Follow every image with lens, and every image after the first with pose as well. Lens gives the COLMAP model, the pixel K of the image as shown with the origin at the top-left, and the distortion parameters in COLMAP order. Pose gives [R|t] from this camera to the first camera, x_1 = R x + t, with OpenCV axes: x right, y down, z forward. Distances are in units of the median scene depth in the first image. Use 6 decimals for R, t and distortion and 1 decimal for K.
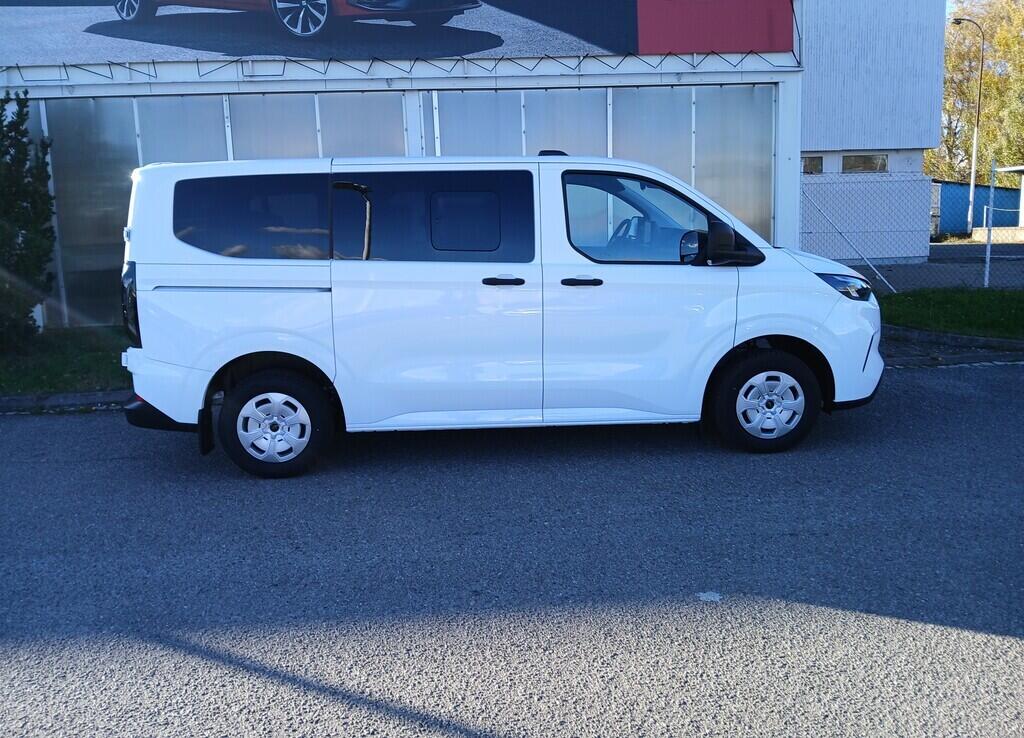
lens RADIAL K [[657.1, 0, 512.0], [0, 657.1, 370.0], [0, 0, 1]] dist [0.006812, -0.001428]
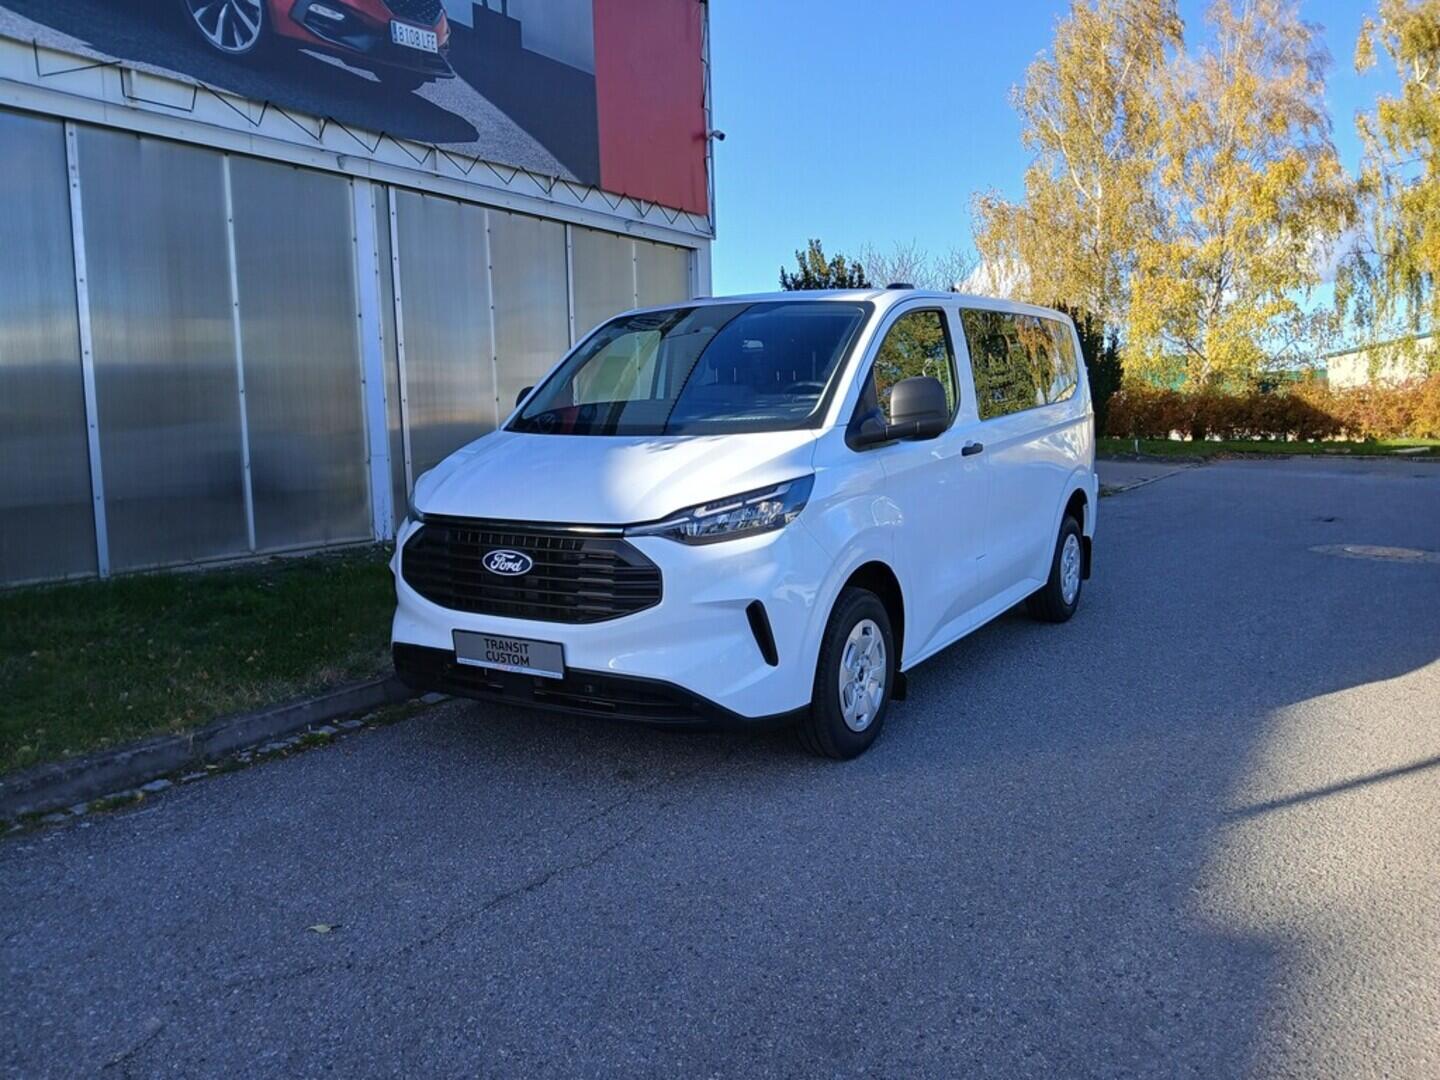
lens RADIAL K [[1064.6, 0, 716.2], [0, 1064.6, 543.5], [0, 0, 1]] dist [-0.016039, -0.015372]
pose [[0.600907, -0.070553, 0.796199, -0.775325], [0.104716, 0.994461, 0.009091, -0.062423], [-0.792430, 0.077912, 0.604966, 0.171234]]
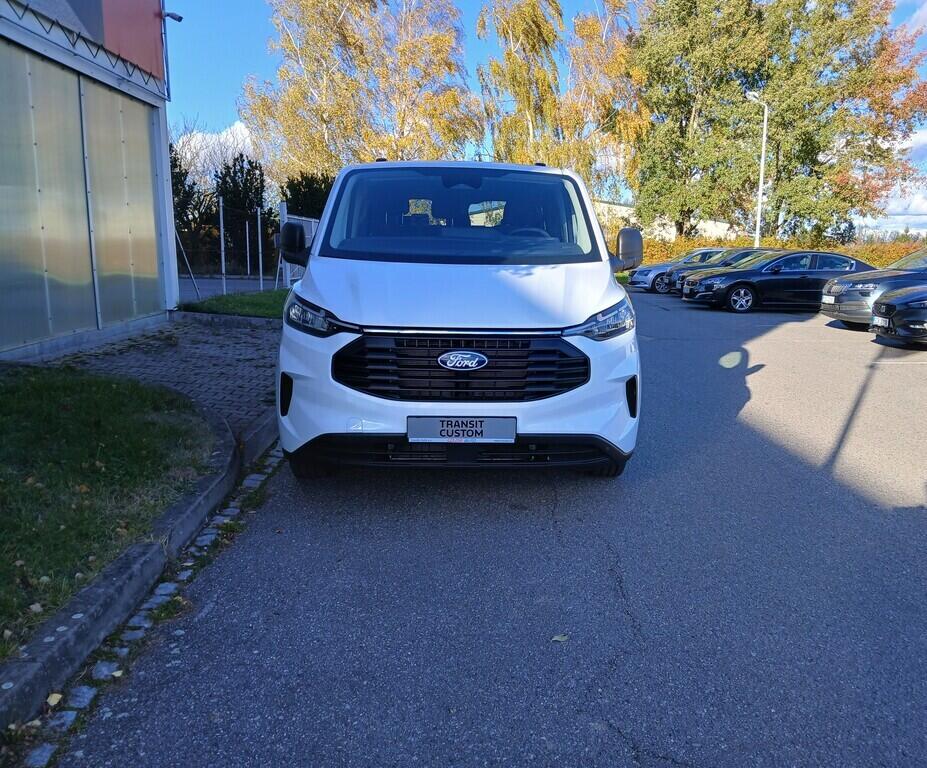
lens RADIAL K [[767.2, 0, 467.2], [0, 767.2, 380.7], [0, 0, 1]] dist [-0.020021, -0.001540]
pose [[0.064767, -0.138080, 0.988301, -0.898840], [0.126563, 0.983519, 0.129118, -0.104940], [-0.989842, 0.116719, 0.081176, 0.488992]]
